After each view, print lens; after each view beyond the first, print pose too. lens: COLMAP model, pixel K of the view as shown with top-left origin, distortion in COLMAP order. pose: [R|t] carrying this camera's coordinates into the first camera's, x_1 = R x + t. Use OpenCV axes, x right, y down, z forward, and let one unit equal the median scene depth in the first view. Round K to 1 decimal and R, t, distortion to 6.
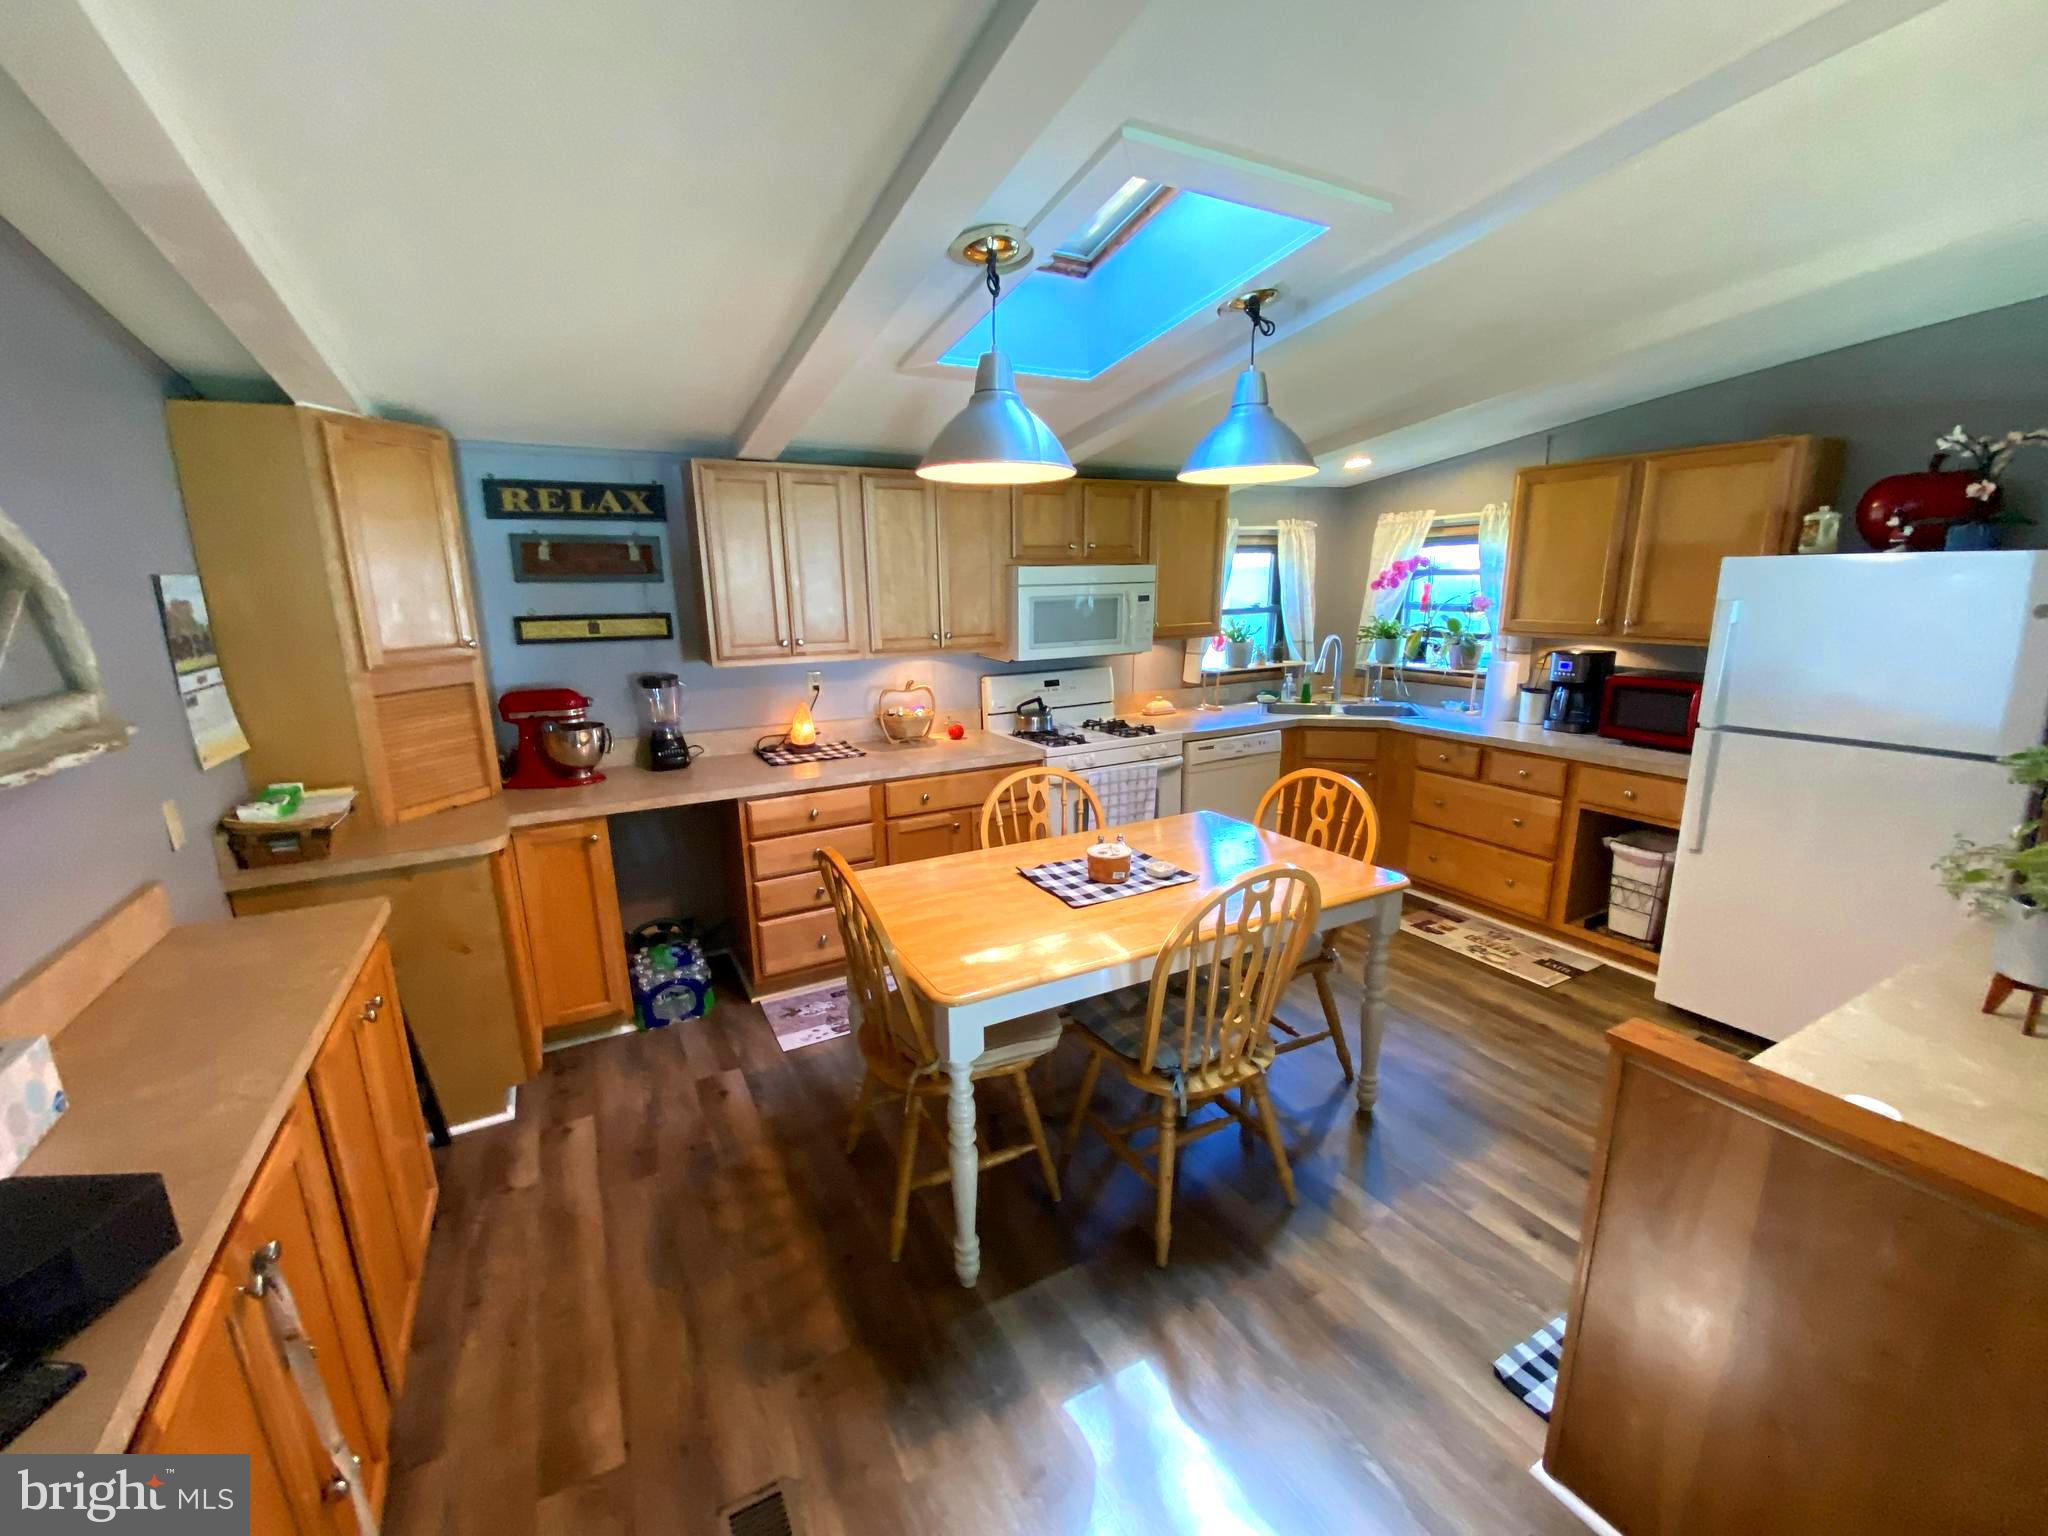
lens RADIAL K [[831.9, 0, 1014.2], [0, 831.9, 776.8], [0, 0, 1]] dist [0.050585, -0.034774]
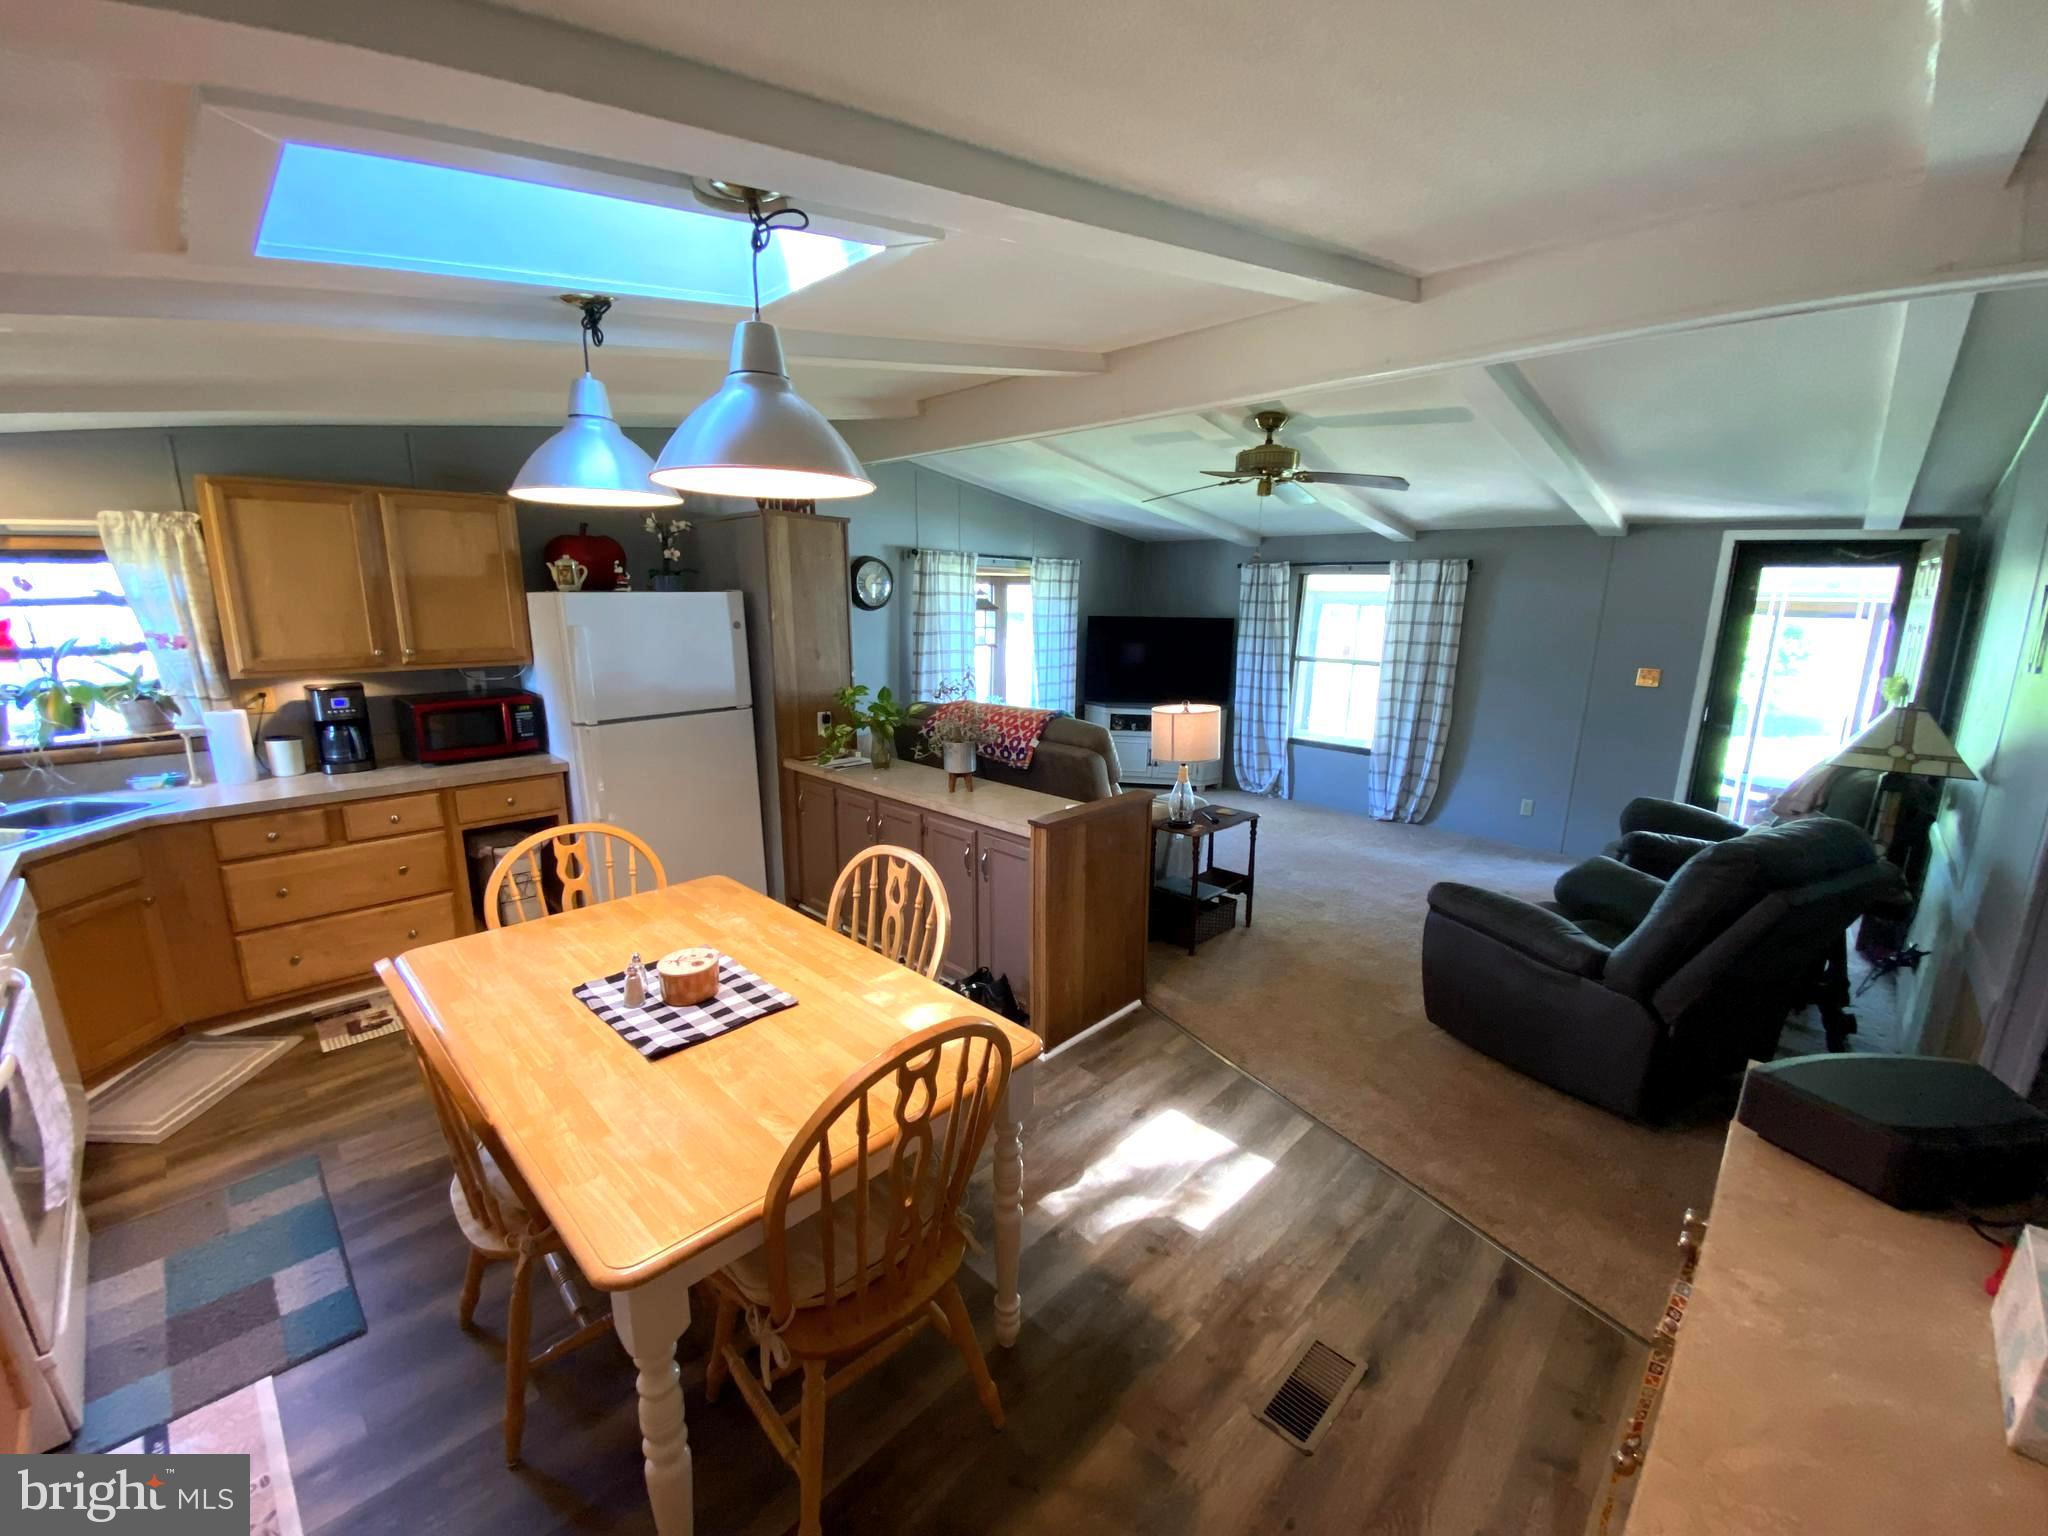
lens RADIAL K [[831.9, 0, 1014.2], [0, 831.9, 776.8], [0, 0, 1]] dist [0.050585, -0.034774]
pose [[-0.284249, -0.201714, 0.937291, -0.473203], [0.216921, 0.938735, 0.267810, -0.153407], [-0.933889, 0.279442, -0.223078, 0.579772]]
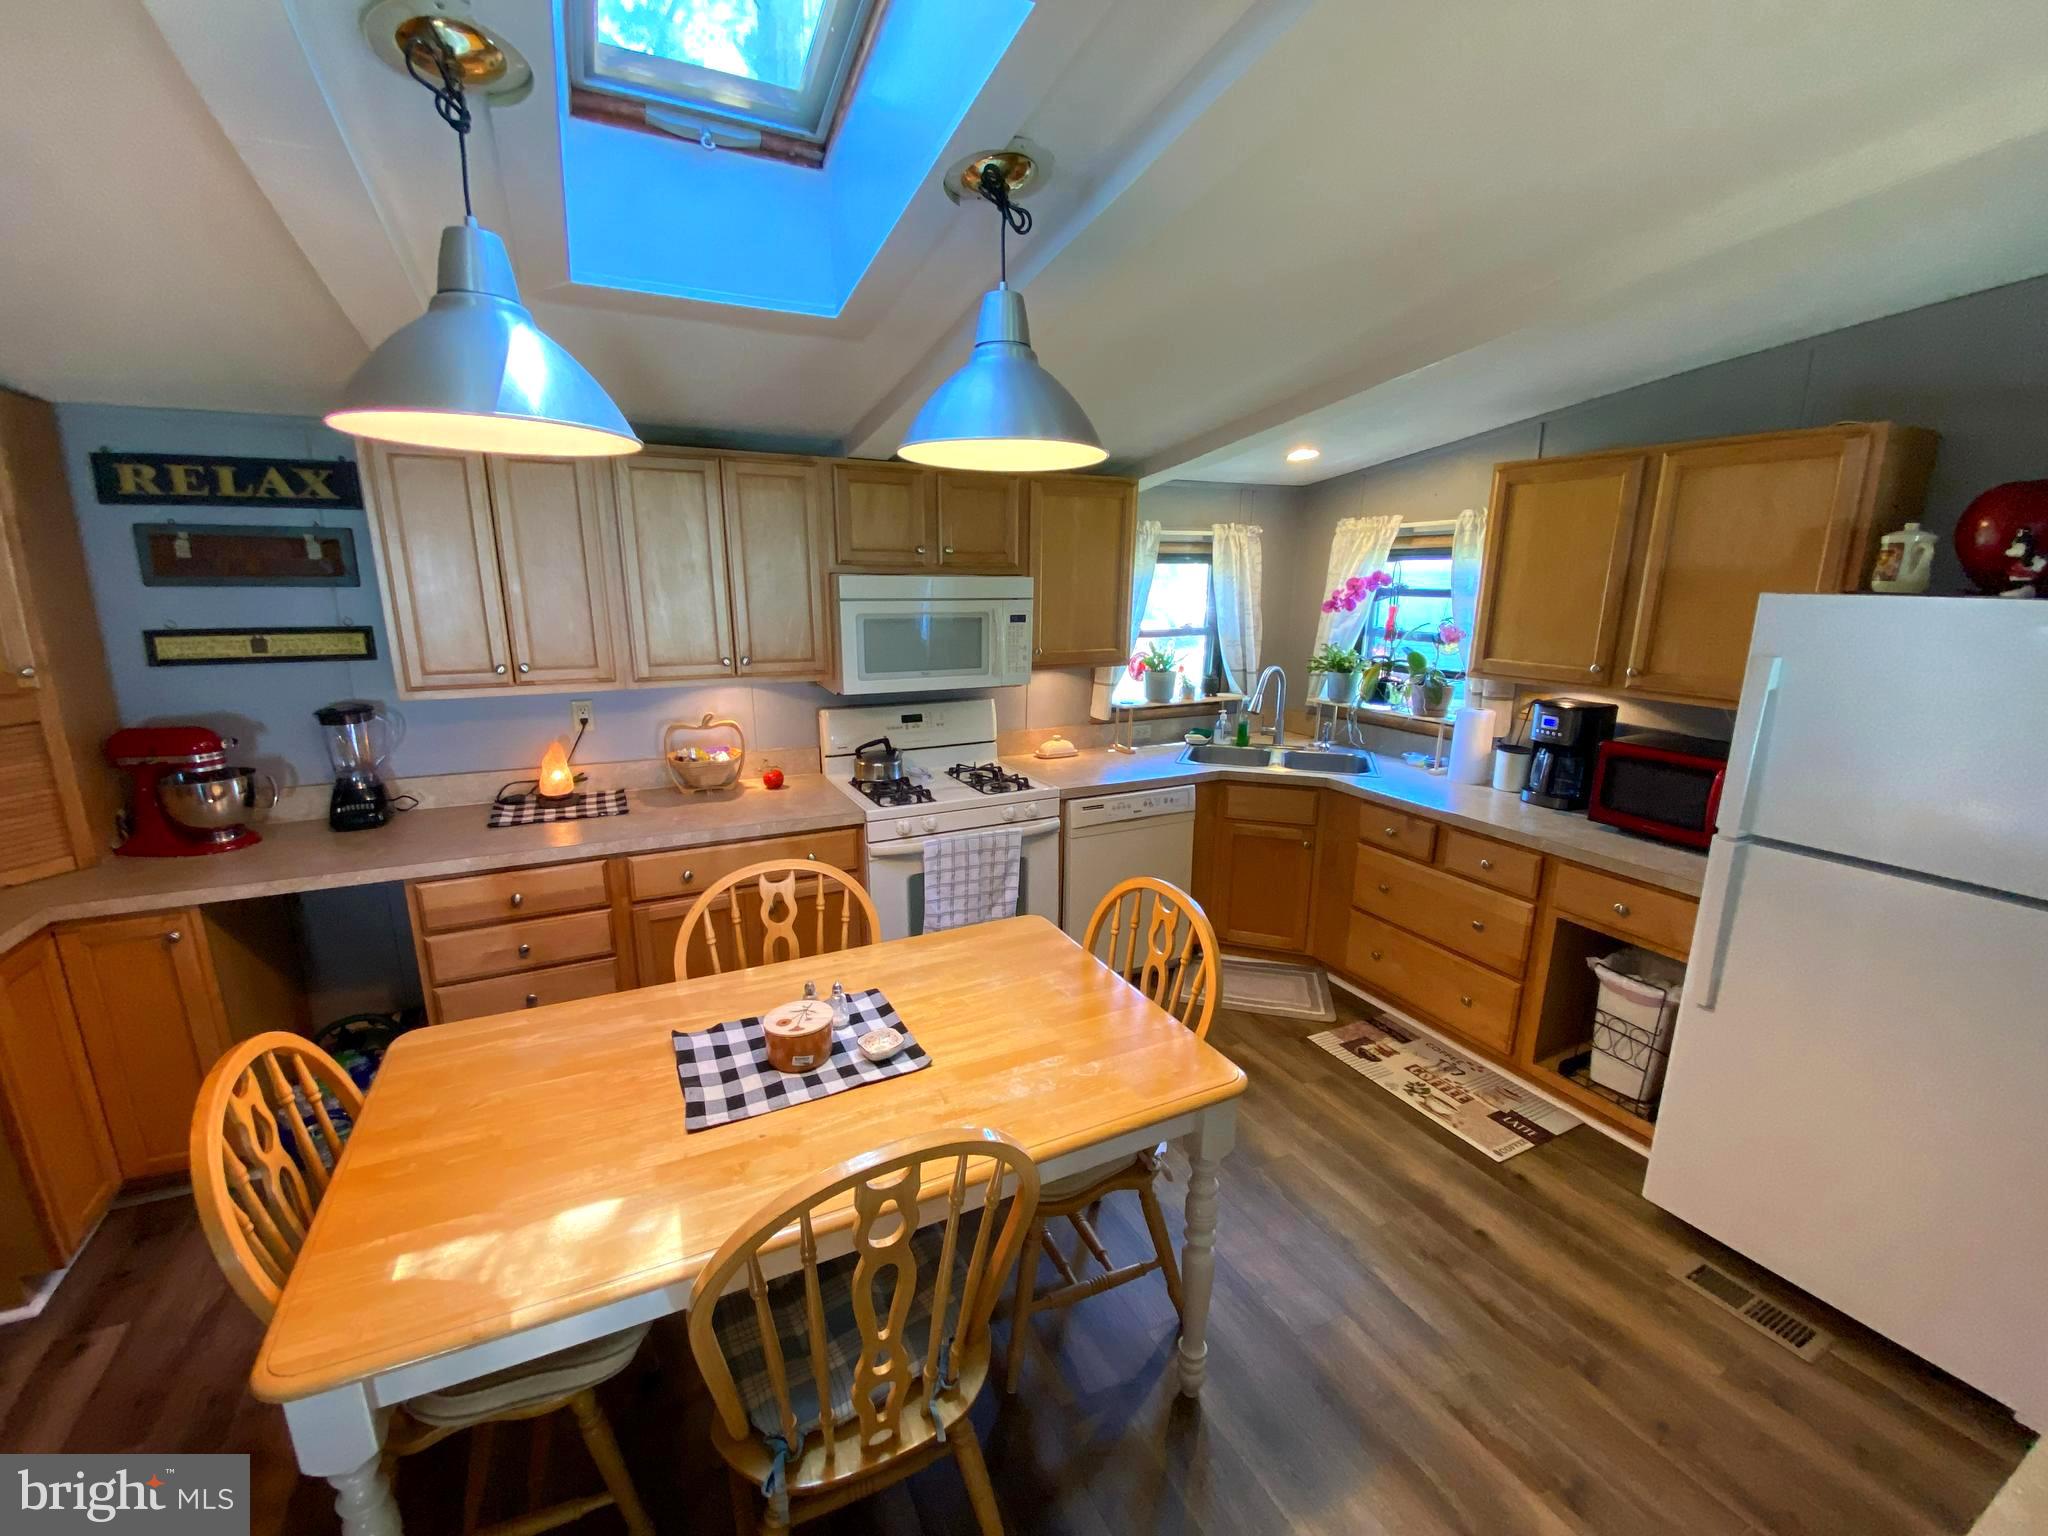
lens RADIAL K [[826.0, 0, 1013.7], [0, 826.0, 774.7], [0, 0, 1]] dist [0.037203, -0.024866]
pose [[0.998783, 0.032214, -0.037337, 0.210097], [-0.031974, 0.999464, 0.007007, -0.079315], [0.037543, -0.005805, 0.999278, 0.238701]]
